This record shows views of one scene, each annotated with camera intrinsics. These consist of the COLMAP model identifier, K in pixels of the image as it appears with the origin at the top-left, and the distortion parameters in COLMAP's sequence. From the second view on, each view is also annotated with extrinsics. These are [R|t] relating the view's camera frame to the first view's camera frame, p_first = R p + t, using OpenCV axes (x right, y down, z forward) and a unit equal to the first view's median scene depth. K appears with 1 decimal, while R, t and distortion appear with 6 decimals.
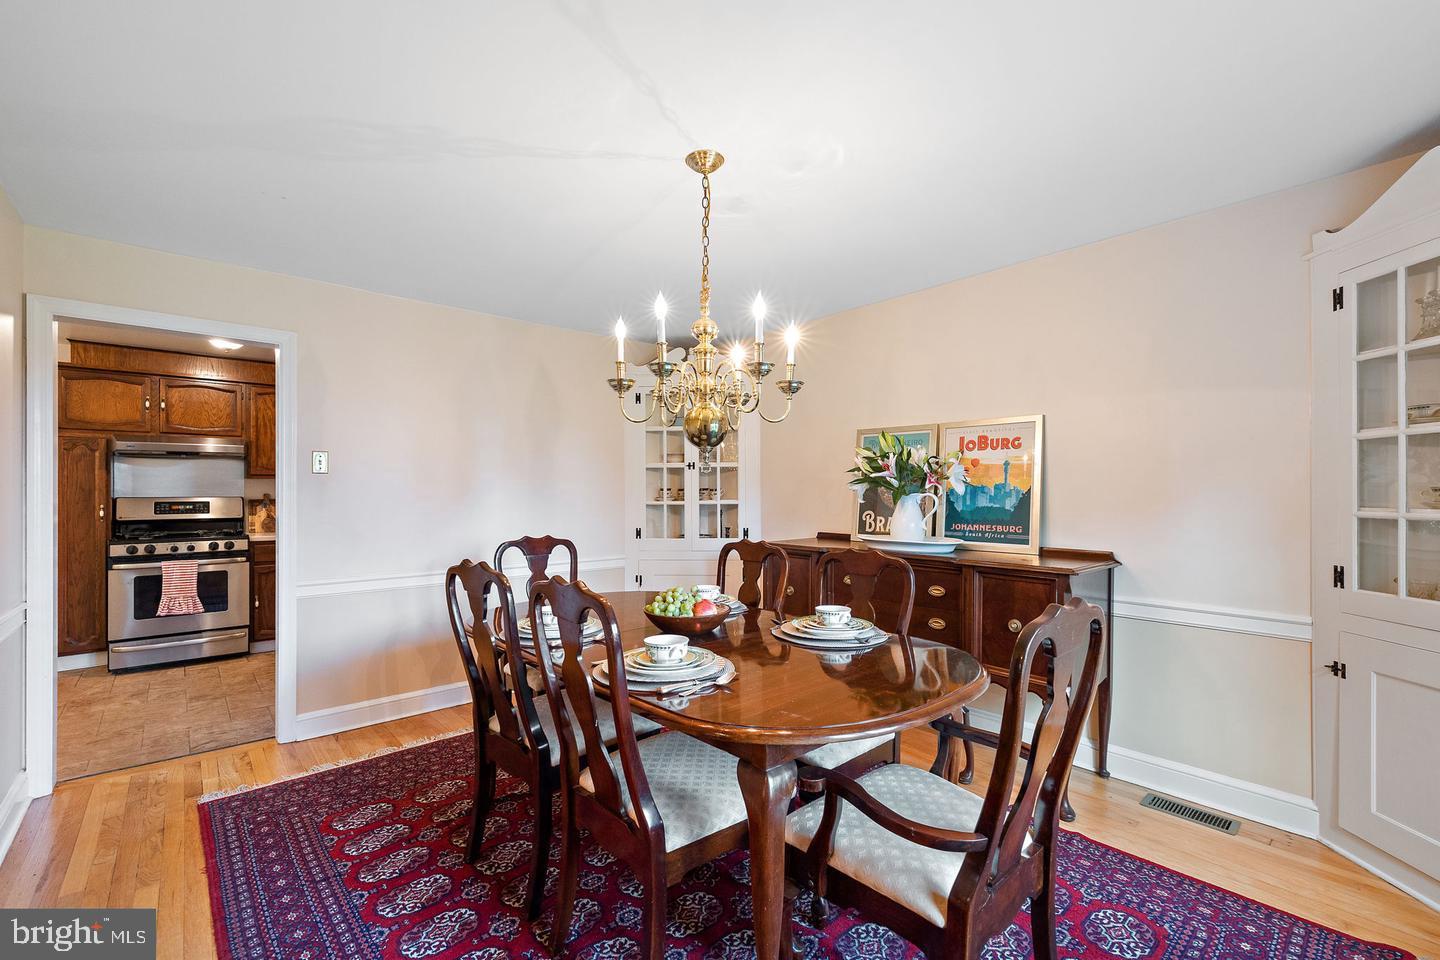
lens RADIAL K [[605.5, 0, 714.9], [0, 605.5, 488.4], [0, 0, 1]] dist [0.000014, -0.000263]
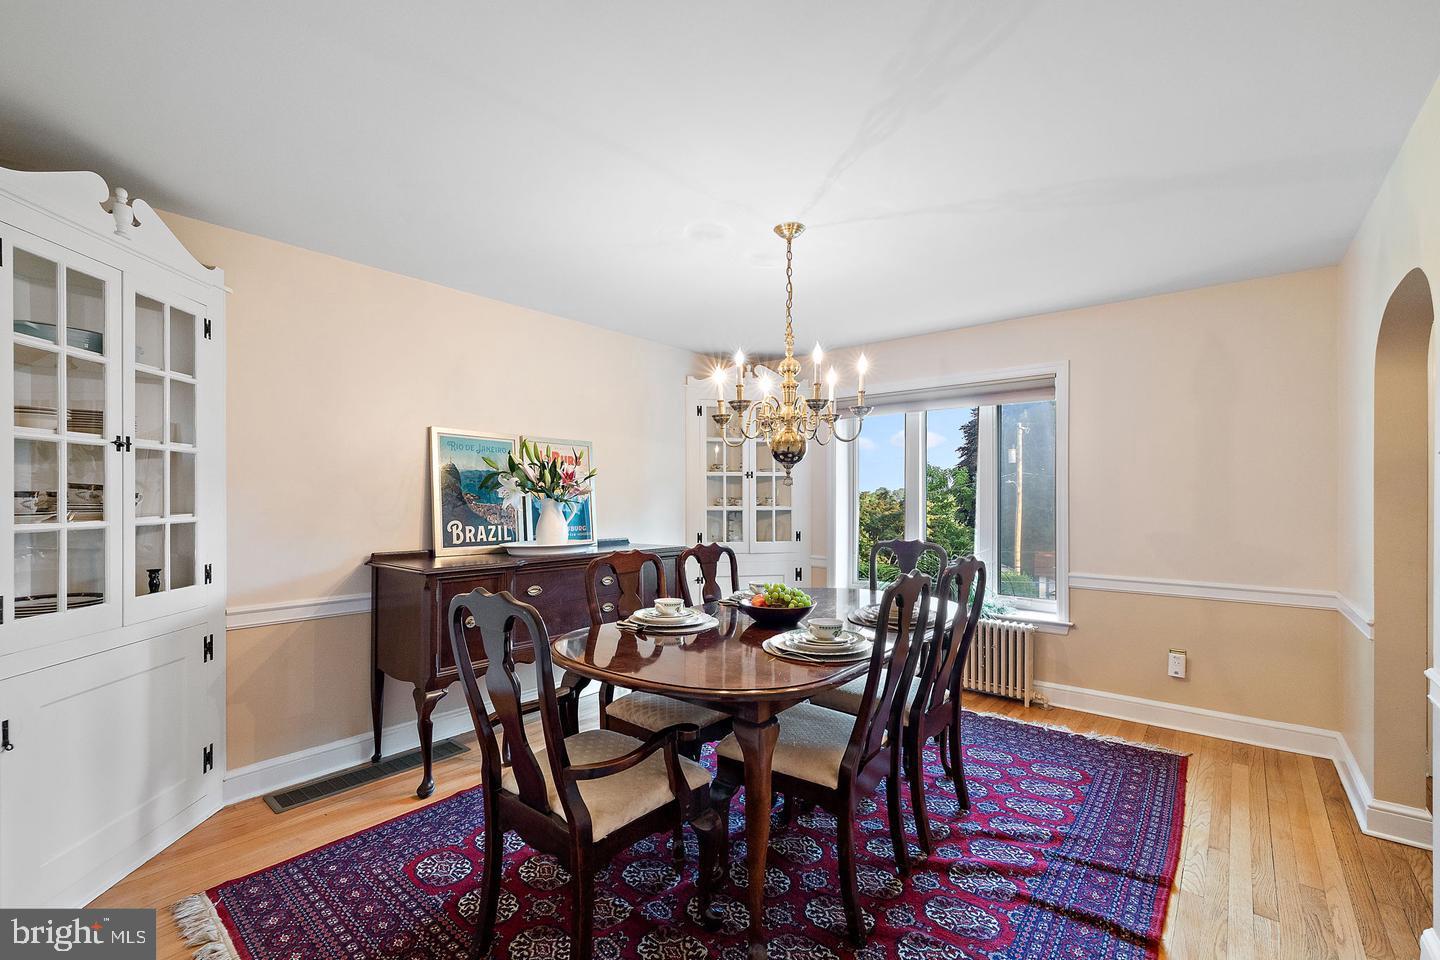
lens RADIAL K [[605.5, 0, 714.9], [0, 605.5, 488.4], [0, 0, 1]] dist [0.000014, -0.000263]
pose [[-0.132453, 0.015654, 0.991066, -0.695121], [-0.008627, 0.999819, -0.016945, 0.001516], [-0.991152, -0.010795, -0.132294, 0.750784]]
